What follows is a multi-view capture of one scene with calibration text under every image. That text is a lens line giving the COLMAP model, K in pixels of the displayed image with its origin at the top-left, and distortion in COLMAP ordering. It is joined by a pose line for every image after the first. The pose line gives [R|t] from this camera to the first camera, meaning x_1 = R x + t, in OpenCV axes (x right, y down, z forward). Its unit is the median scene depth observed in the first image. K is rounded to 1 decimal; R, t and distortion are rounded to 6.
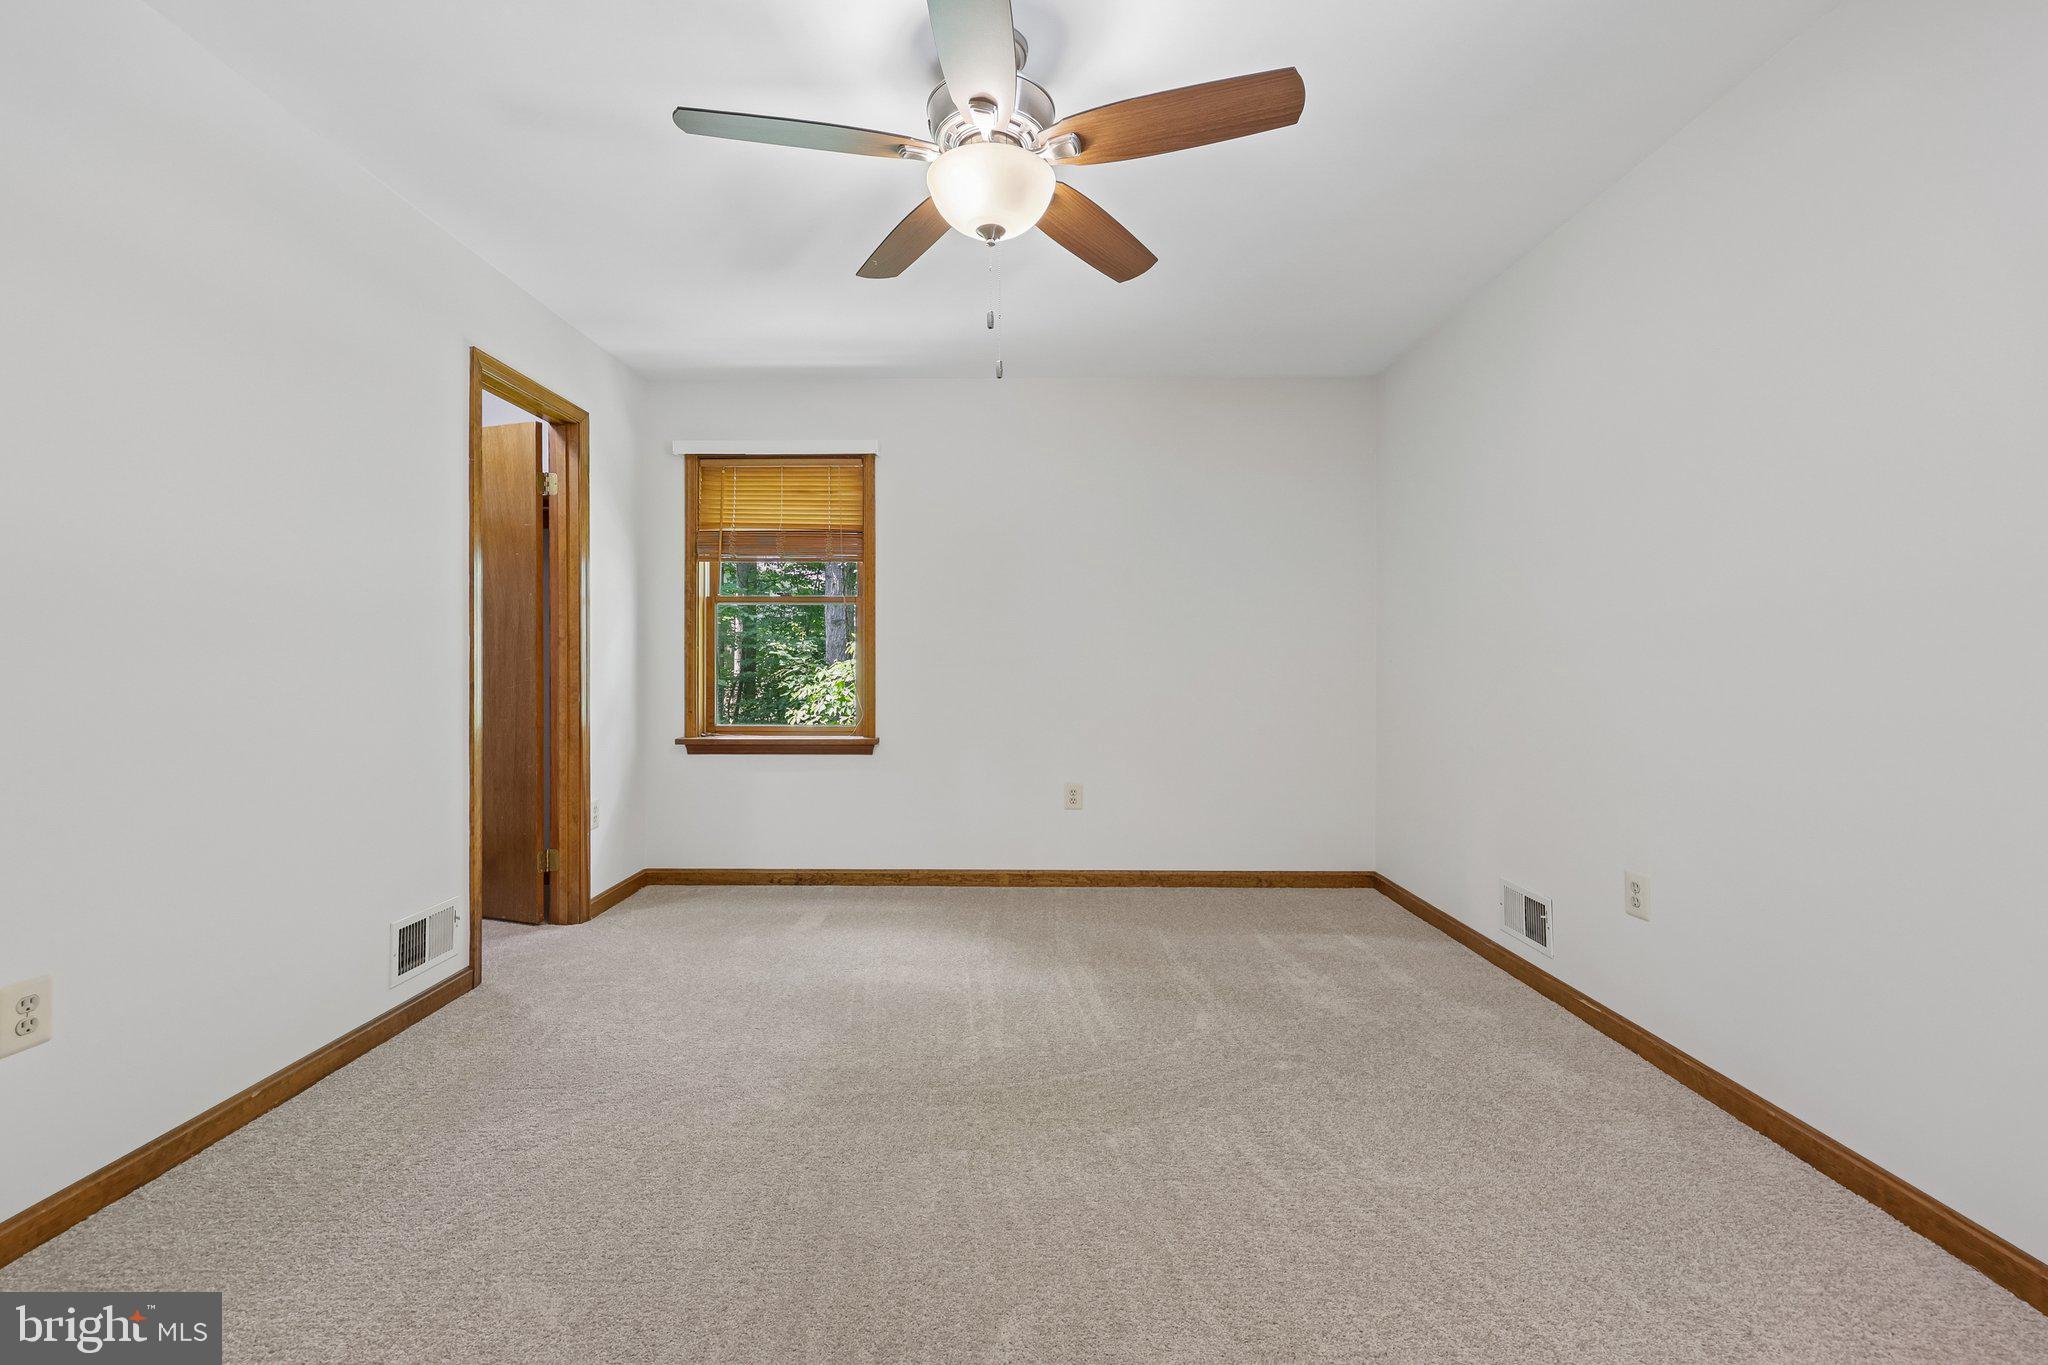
lens RADIAL K [[833.5, 0, 1018.6], [0, 833.5, 664.0], [0, 0, 1]] dist [0.001087, -0.000064]
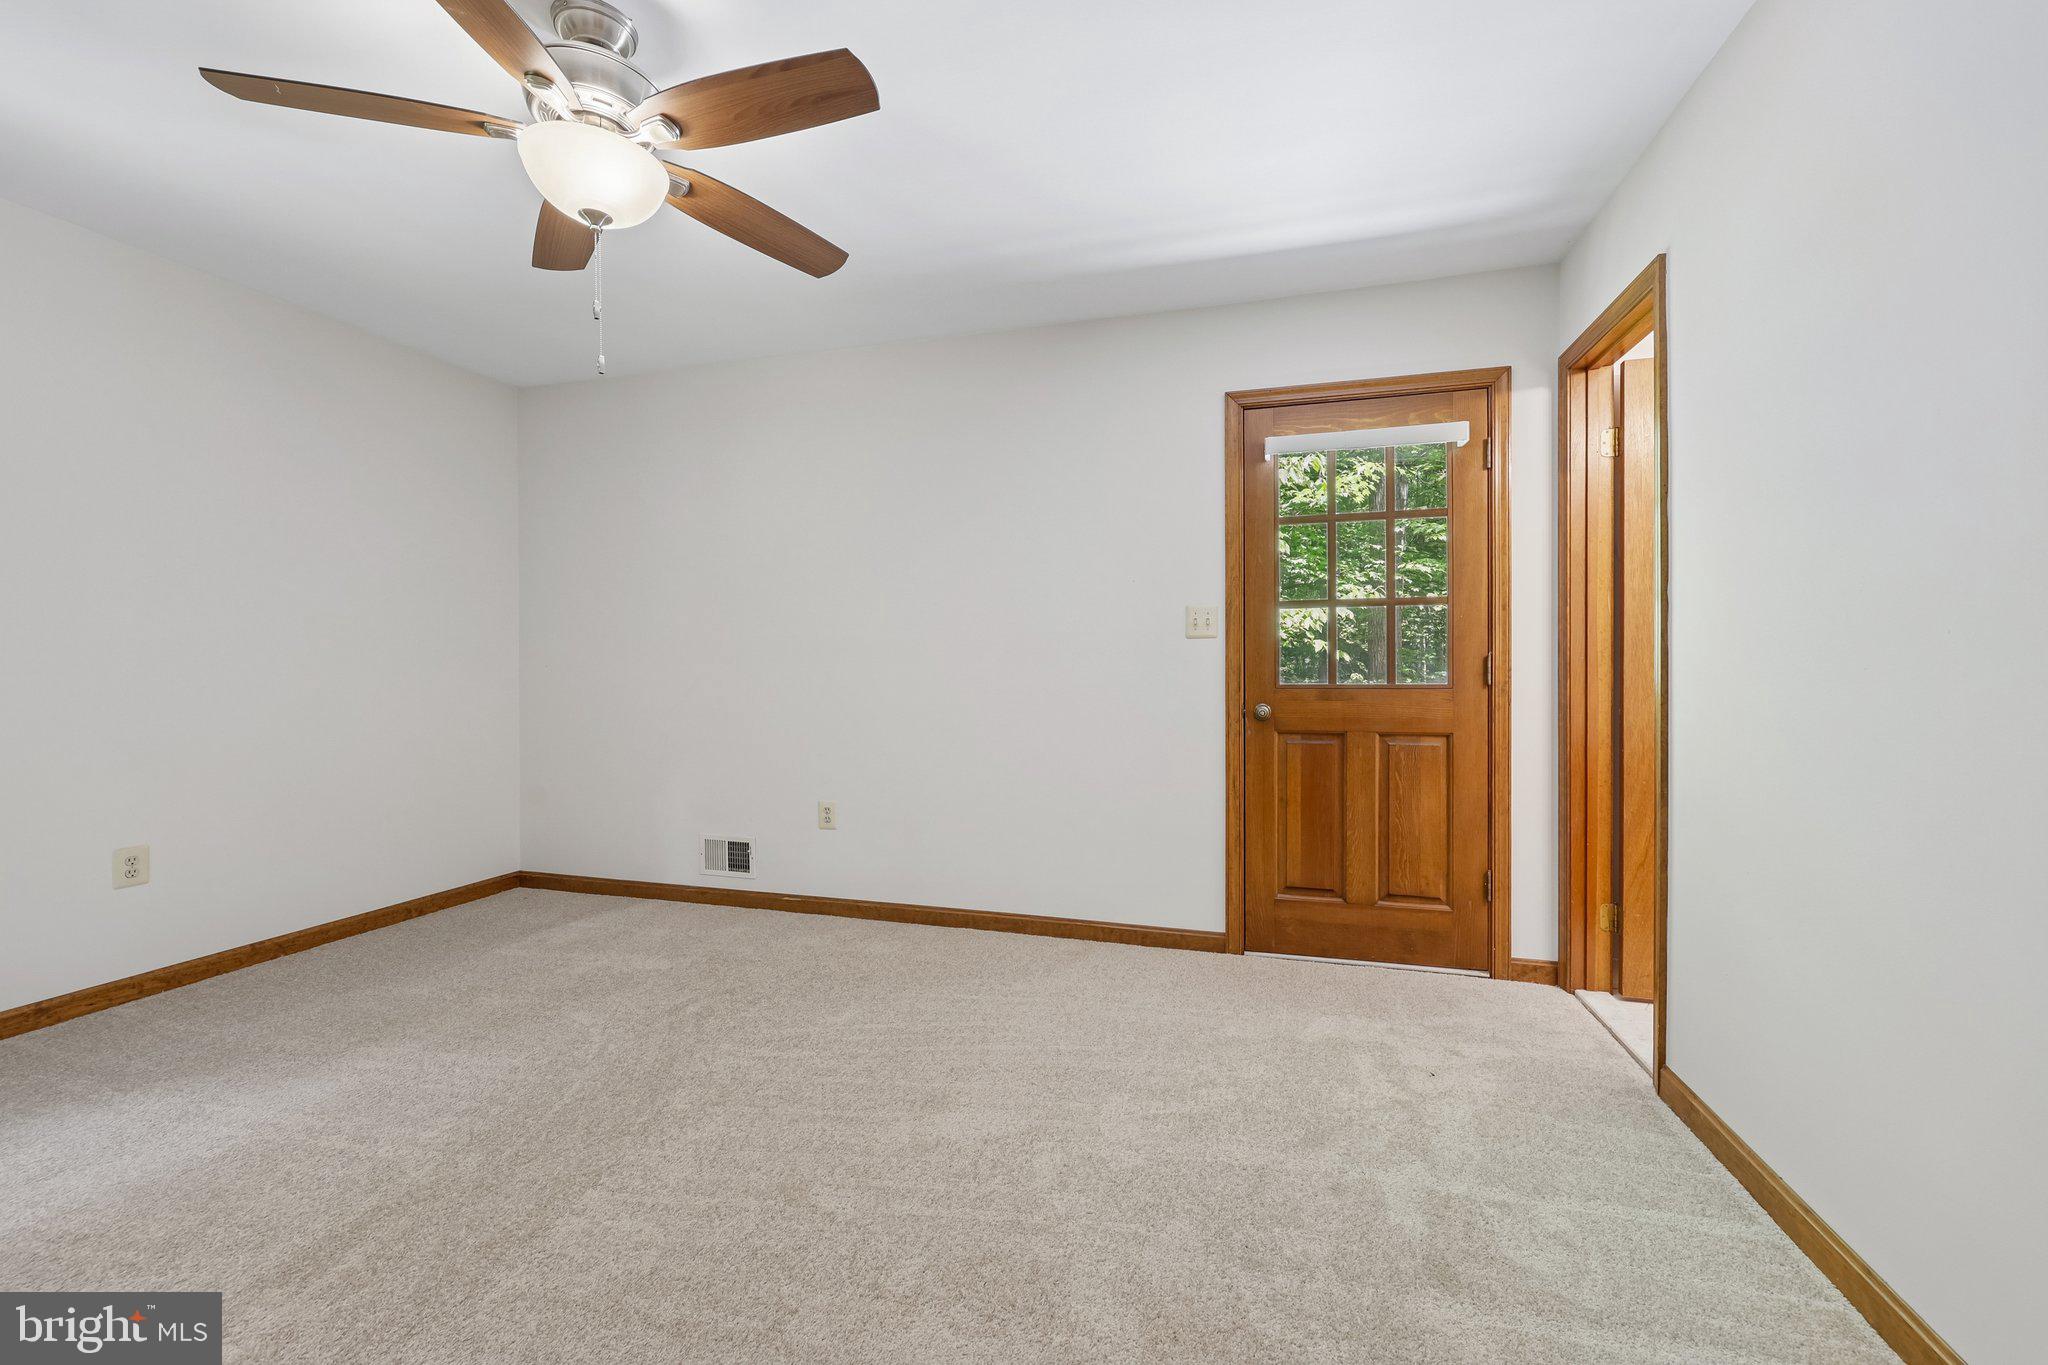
lens RADIAL K [[833.5, 0, 1018.6], [0, 833.5, 664.0], [0, 0, 1]] dist [0.001087, -0.000064]
pose [[0.282879, -0.000900, 0.959155, -0.546752], [0.002665, 0.999996, 0.000153, -0.004392], [-0.959152, 0.002513, 0.282880, 0.177652]]
